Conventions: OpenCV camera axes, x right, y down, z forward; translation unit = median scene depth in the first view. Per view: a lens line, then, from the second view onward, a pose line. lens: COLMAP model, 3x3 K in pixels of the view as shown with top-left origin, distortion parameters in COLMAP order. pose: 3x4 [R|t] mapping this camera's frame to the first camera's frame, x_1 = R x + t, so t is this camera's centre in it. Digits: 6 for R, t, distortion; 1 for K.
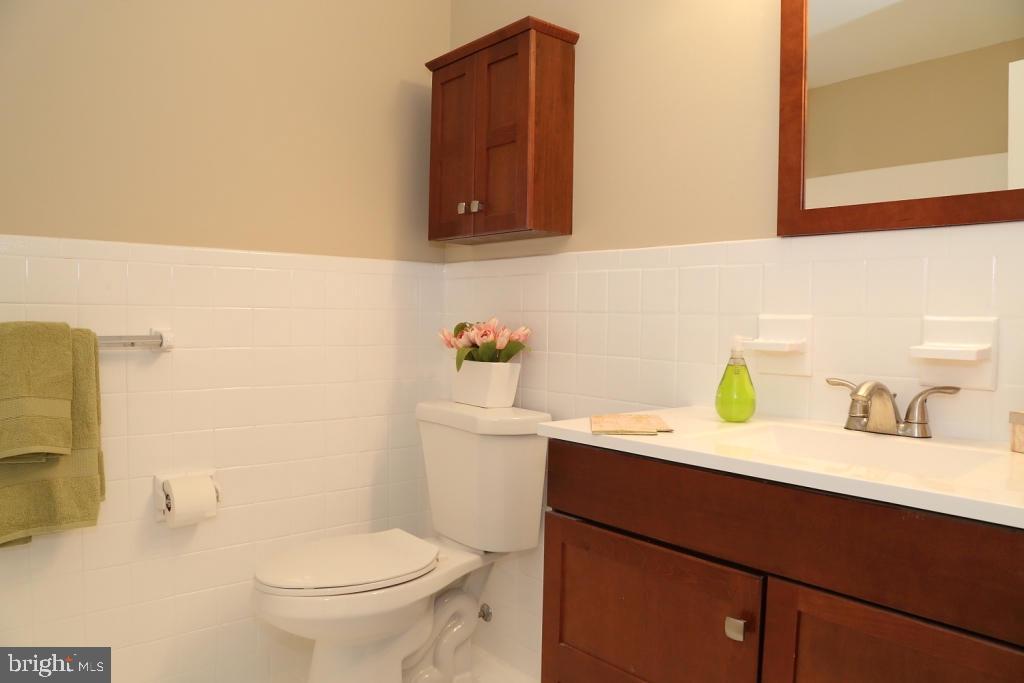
lens RADIAL K [[709.2, 0, 512.0], [0, 709.2, 341.5], [0, 0, 1]] dist [-0.108954, 0.047985]
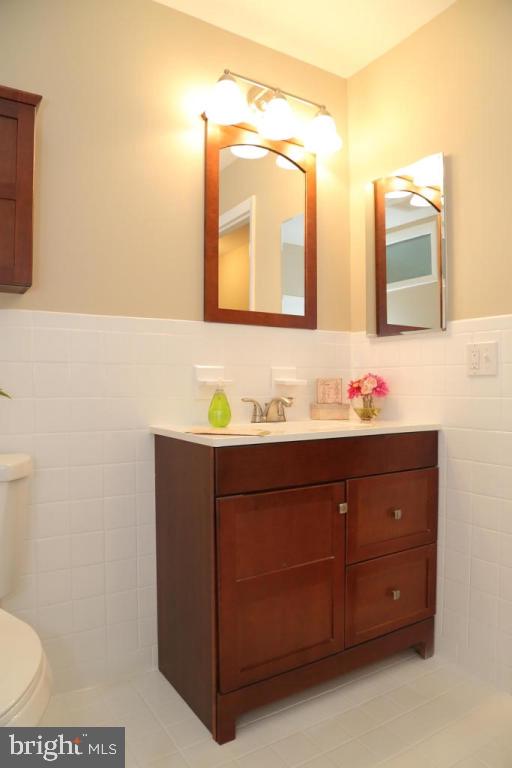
lens RADIAL K [[531.9, 0, 256.0], [0, 531.9, 384.0], [0, 0, 1]] dist [-0.108954, 0.047985]
pose [[0.139776, -0.015877, 0.990056, -0.947167], [0.038972, 0.999185, 0.010522, -0.002180], [-0.989416, 0.037114, 0.140281, 0.711369]]
